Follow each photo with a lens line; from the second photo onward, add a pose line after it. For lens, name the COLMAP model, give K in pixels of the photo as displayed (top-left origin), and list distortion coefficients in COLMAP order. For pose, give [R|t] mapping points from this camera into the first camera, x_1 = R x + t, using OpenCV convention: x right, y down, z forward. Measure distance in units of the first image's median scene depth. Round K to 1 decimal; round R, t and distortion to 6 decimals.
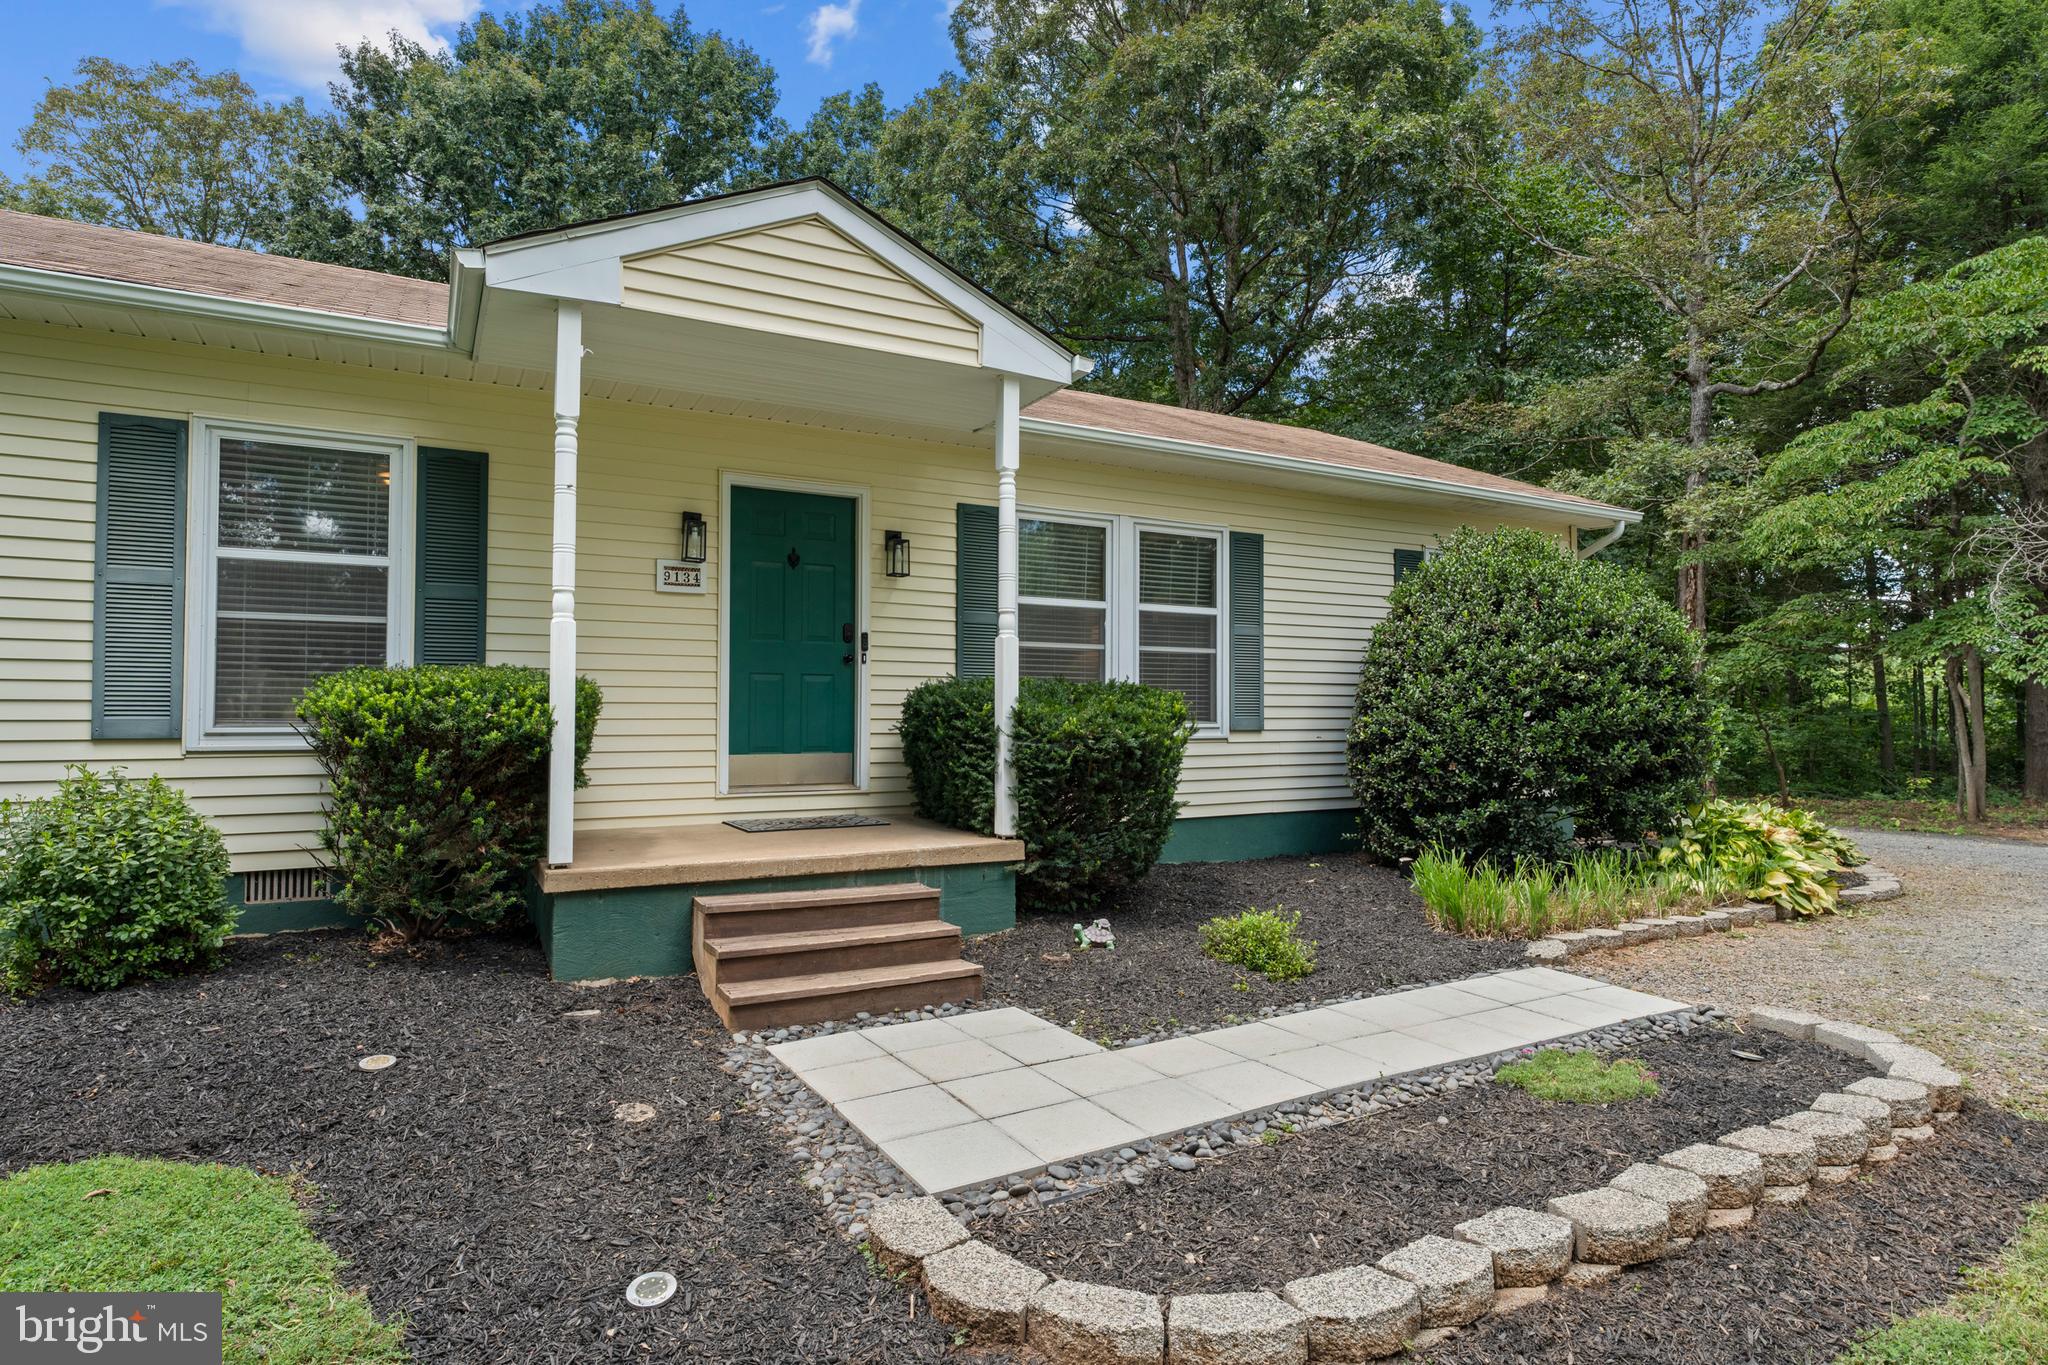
lens RADIAL K [[1088.1, 0, 1016.5], [0, 1088.1, 680.9], [0, 0, 1]] dist [0.000069, -0.000968]
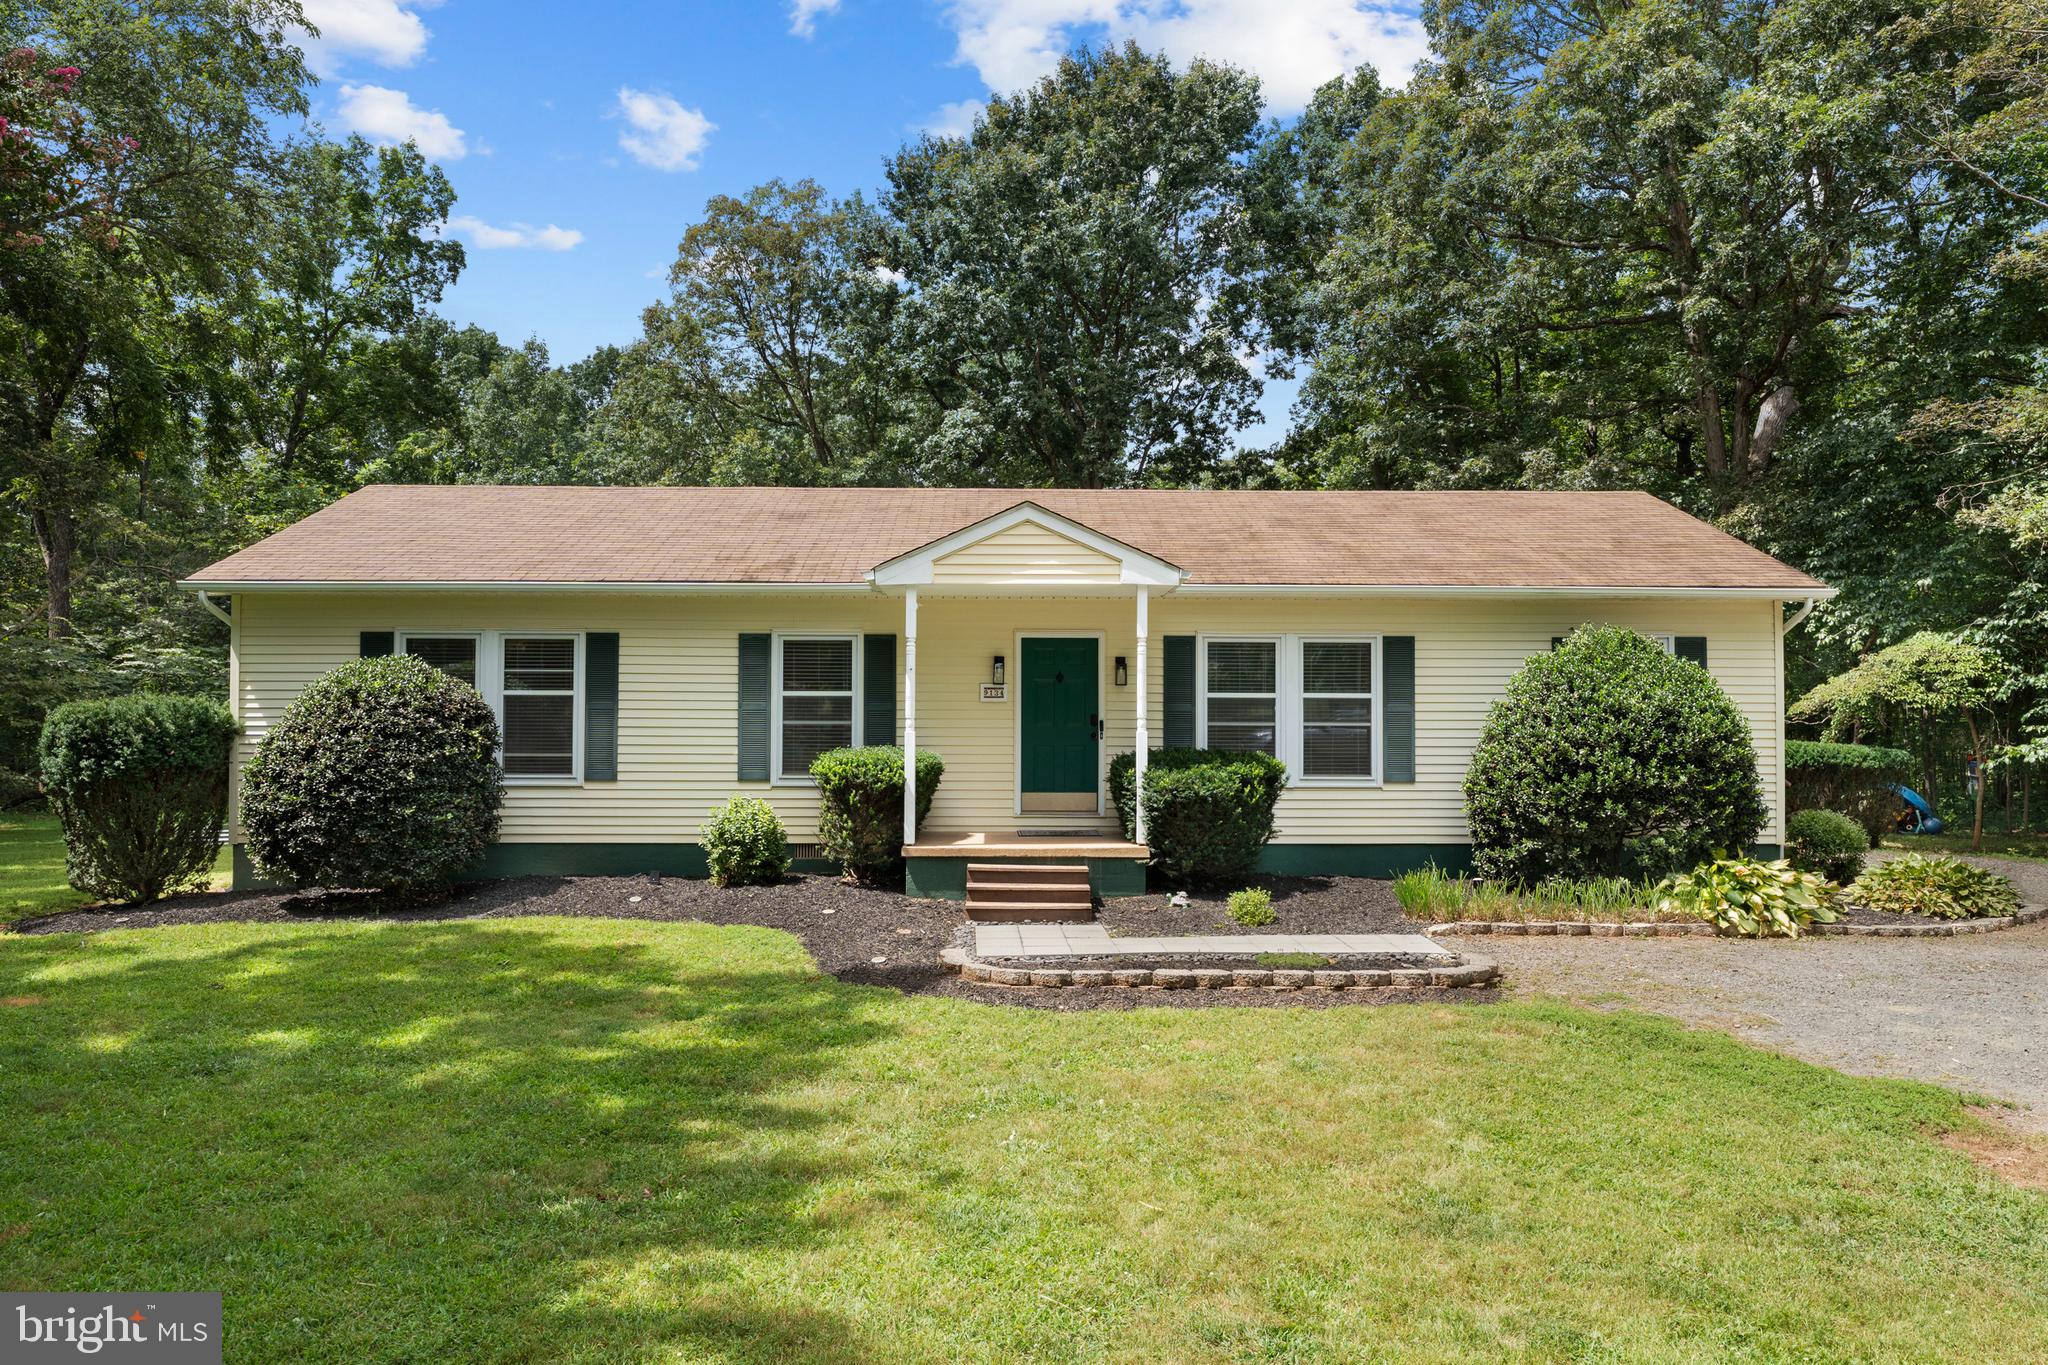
lens RADIAL K [[1348.5, 0, 1024.0], [0, 1348.5, 682.5], [0, 0, 1]] dist [-0.000748, -0.001759]
pose [[0.887253, -0.009728, -0.461181, 0.794292], [0.011778, 0.999929, 0.001568, -0.120653], [0.461133, -0.006824, 0.887305, -0.989962]]
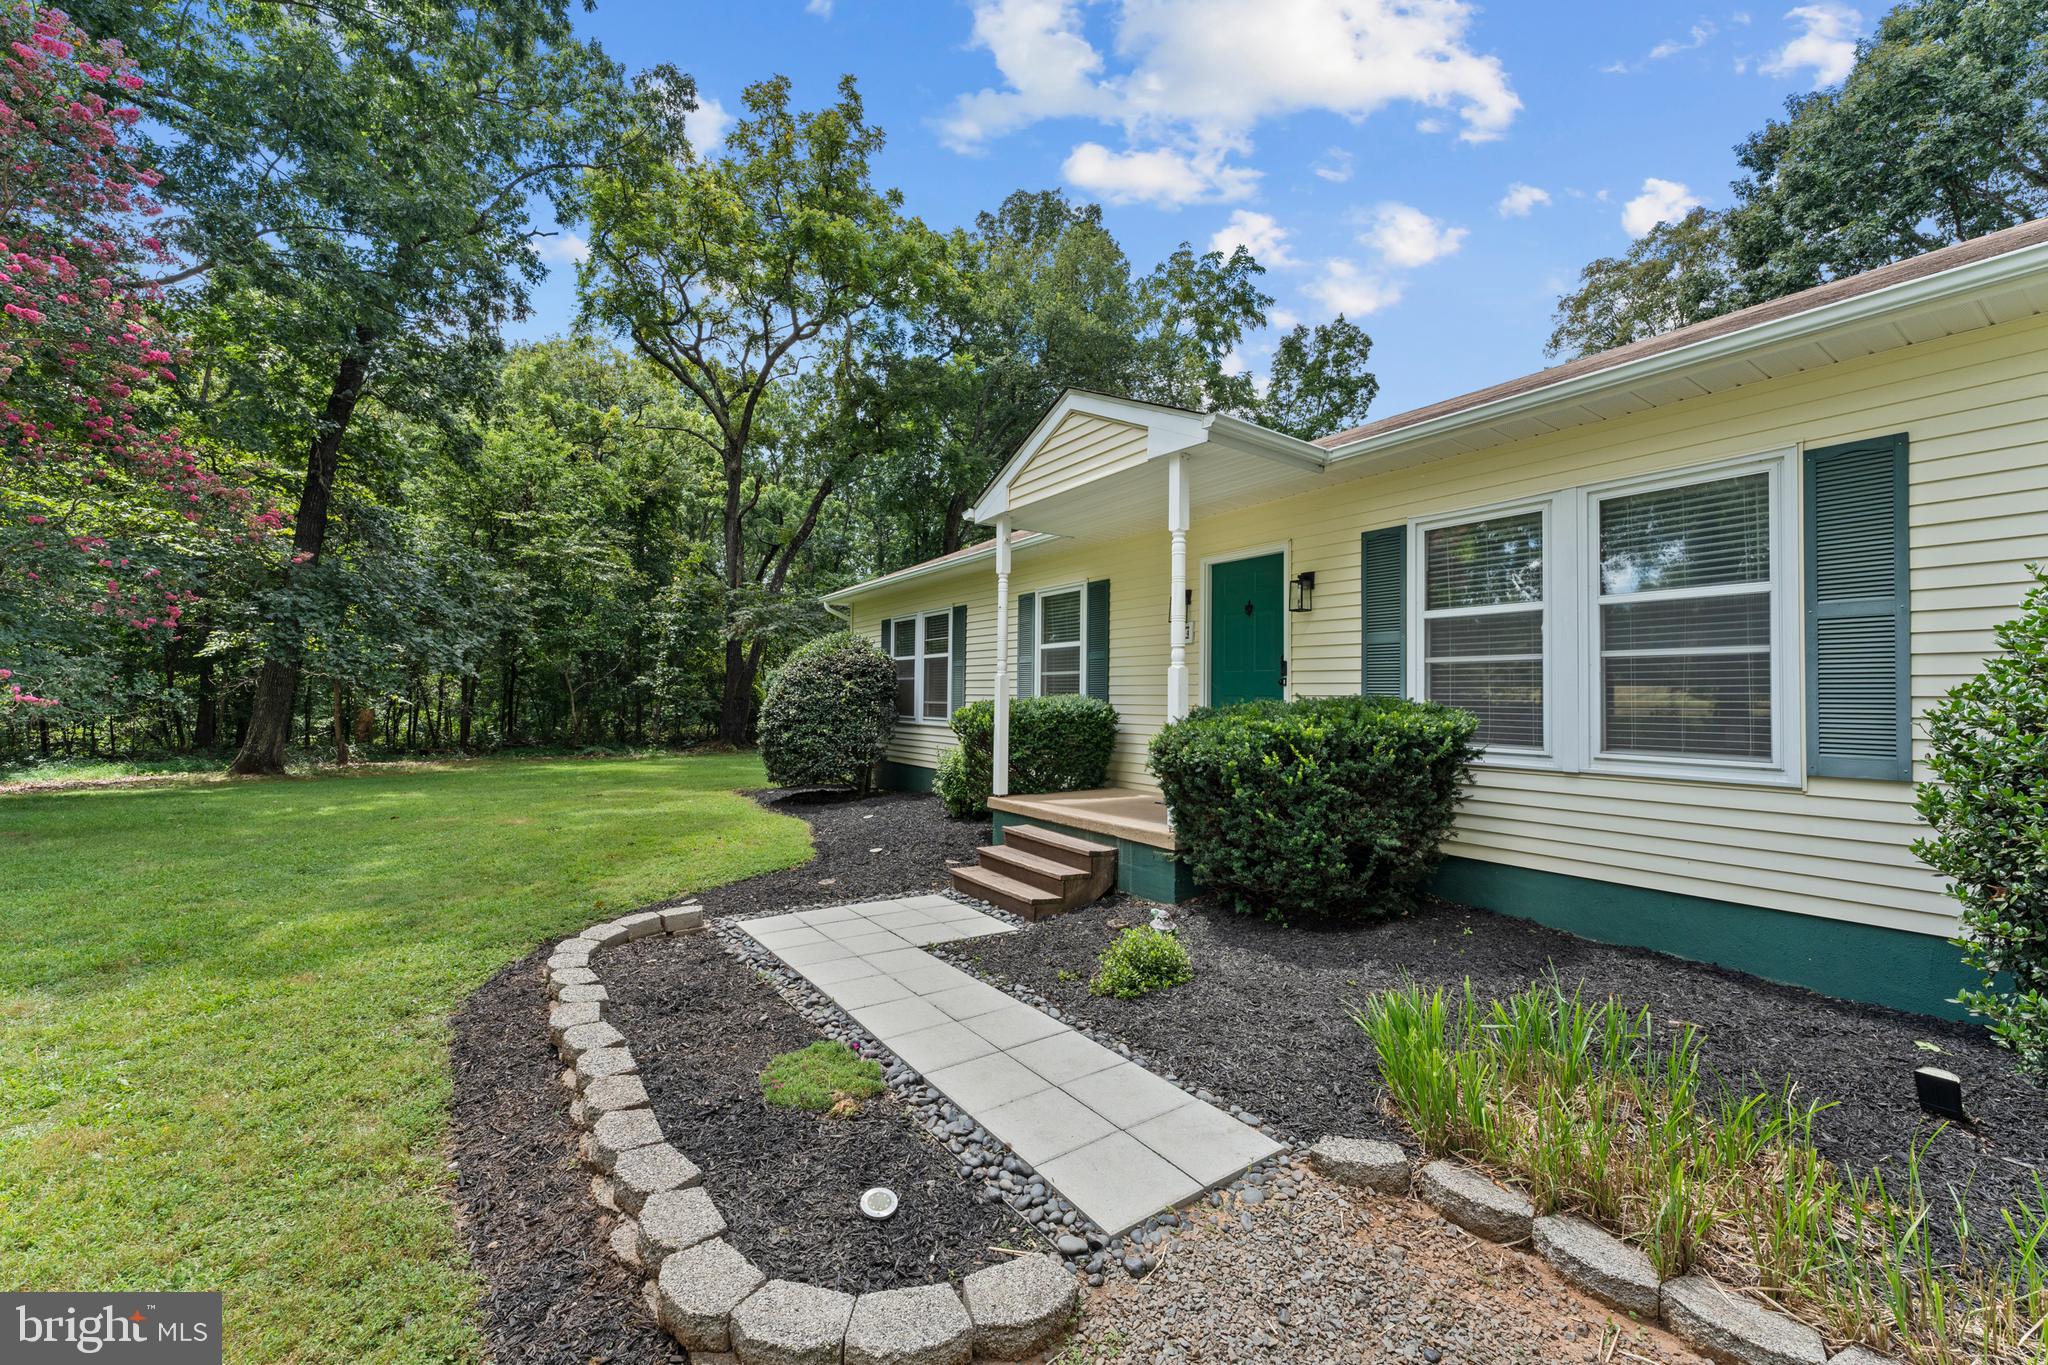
lens RADIAL K [[814.4, 0, 1018.8], [0, 814.4, 687.0], [0, 0, 1]] dist [-0.008560, -0.000052]
pose [[0.076446, -0.017507, -0.996920, 0.845421], [0.016121, 0.999737, -0.016320, -0.005538], [0.996943, -0.014824, 0.076708, 0.713531]]
